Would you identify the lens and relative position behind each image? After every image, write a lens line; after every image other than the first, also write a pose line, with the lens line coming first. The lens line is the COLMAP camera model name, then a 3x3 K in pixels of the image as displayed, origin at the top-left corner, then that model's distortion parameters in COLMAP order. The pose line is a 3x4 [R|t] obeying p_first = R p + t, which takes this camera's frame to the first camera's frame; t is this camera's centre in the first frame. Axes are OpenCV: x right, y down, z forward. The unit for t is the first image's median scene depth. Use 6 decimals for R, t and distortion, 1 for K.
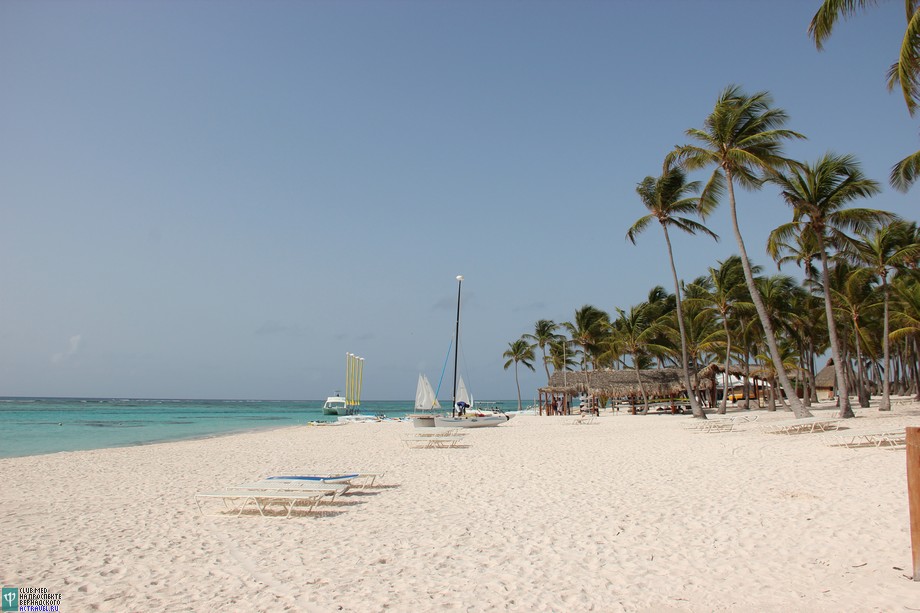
lens RADIAL K [[784.7, 0, 460.0], [0, 784.7, 306.5], [0, 0, 1]] dist [-0.008850, -0.009619]
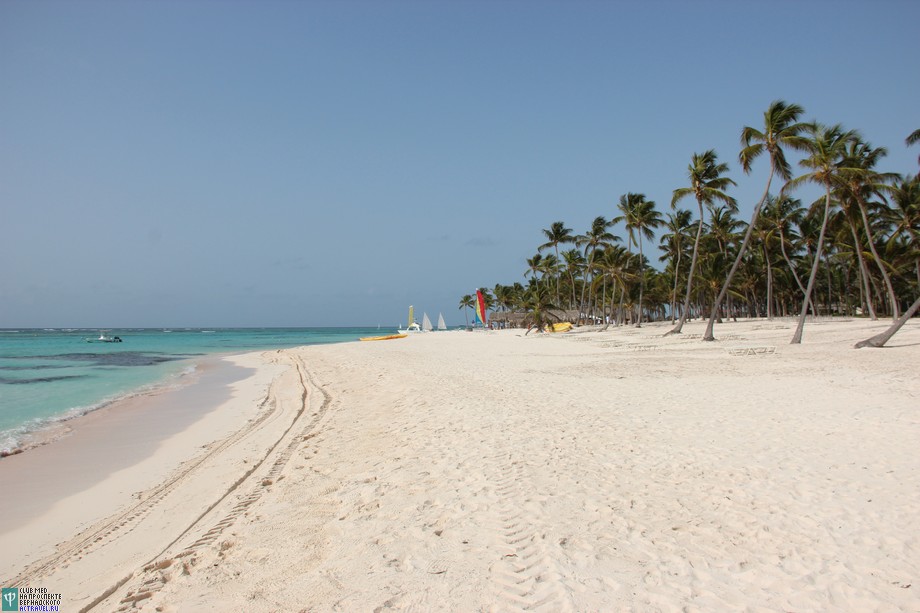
lens RADIAL K [[784.7, 0, 460.0], [0, 784.7, 306.5], [0, 0, 1]] dist [-0.008850, -0.009619]
pose [[0.988977, -0.013006, 0.147499, -0.329826], [-0.000918, 0.995577, 0.093942, -0.161127], [-0.148068, -0.093042, 0.984591, -1.354758]]
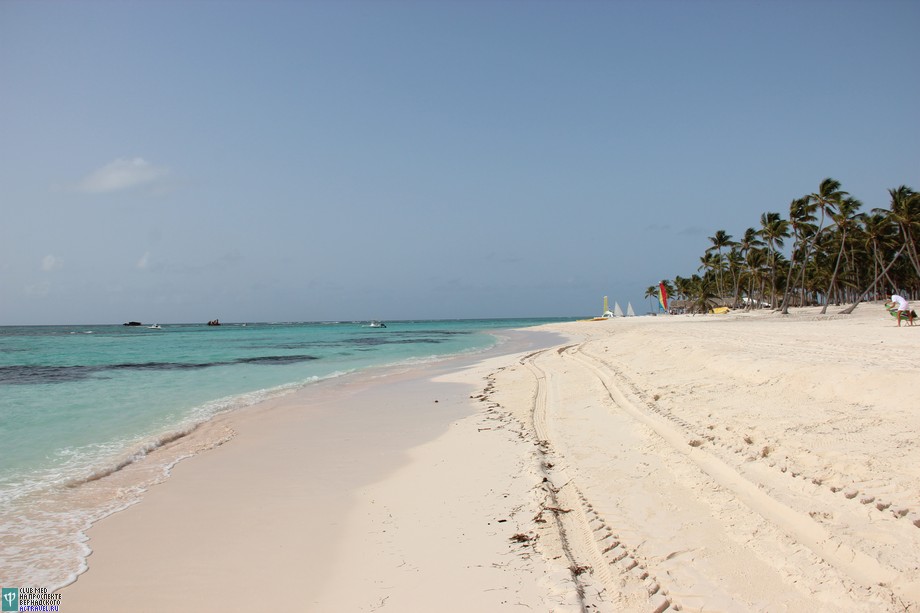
lens RADIAL K [[764.4, 0, 460.0], [0, 764.4, 306.5], [0, 0, 1]] dist [-0.186915, 0.273278]
pose [[0.995312, -0.031002, -0.091611, -0.404134], [0.040295, 0.994029, 0.101405, -0.209347], [0.087920, -0.104621, 0.990618, -1.825216]]
